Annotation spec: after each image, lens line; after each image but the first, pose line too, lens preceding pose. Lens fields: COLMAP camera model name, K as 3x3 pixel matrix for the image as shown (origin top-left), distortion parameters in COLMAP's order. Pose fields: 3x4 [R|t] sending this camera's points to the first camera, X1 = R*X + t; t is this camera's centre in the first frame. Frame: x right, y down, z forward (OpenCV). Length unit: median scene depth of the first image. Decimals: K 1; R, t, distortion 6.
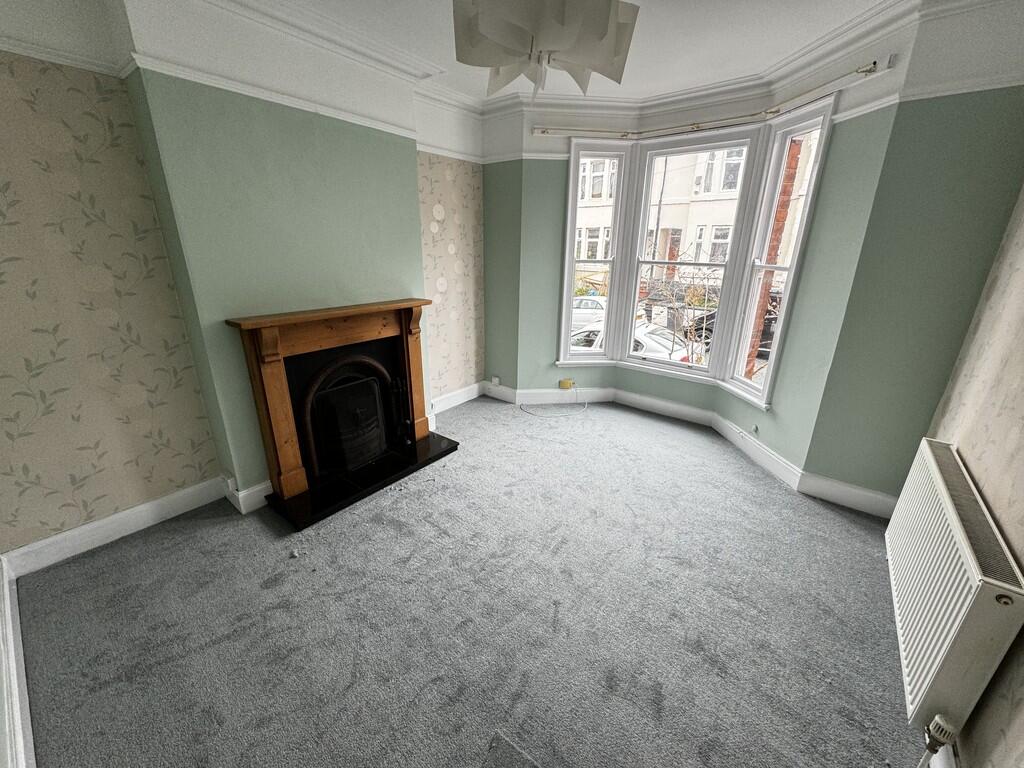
lens RADIAL K [[406.2, 0, 516.3], [0, 406.2, 386.0], [0, 0, 1]] dist [-0.001257, -0.000257]
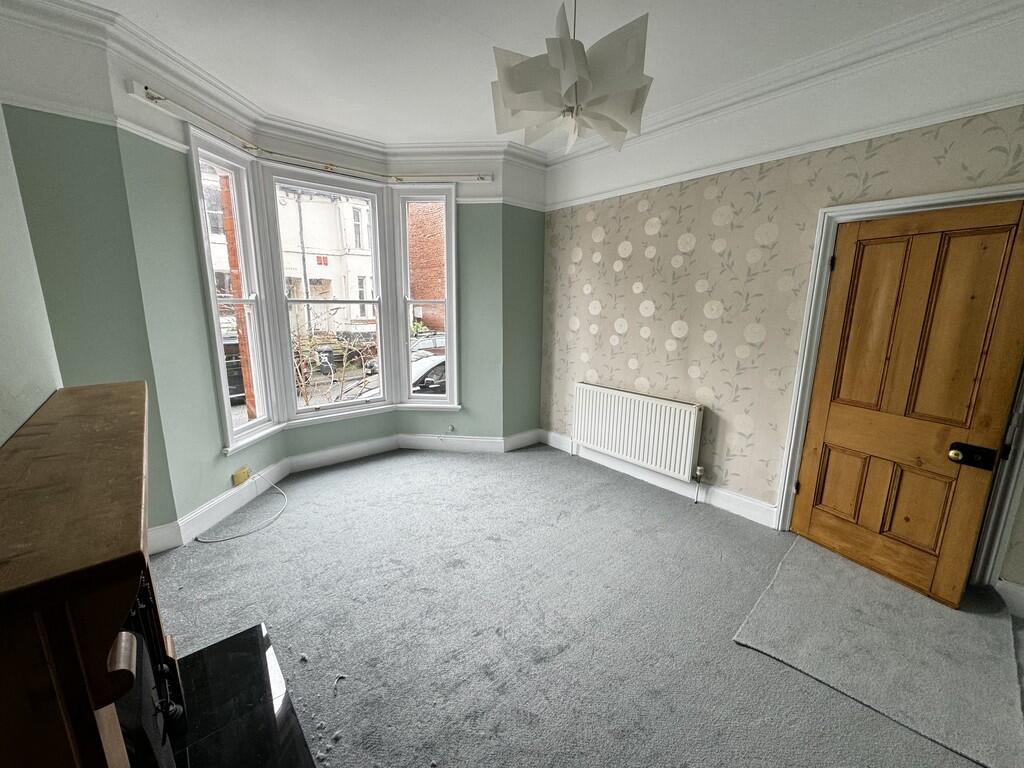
lens RADIAL K [[406.2, 0, 516.7], [0, 406.2, 384.4], [0, 0, 1]] dist [-0.001257, -0.000257]
pose [[0.198314, -0.206521, 0.958134, -0.496814], [0.313096, 0.939680, 0.137739, -0.120317], [-0.928786, 0.272672, 0.251013, 0.432122]]
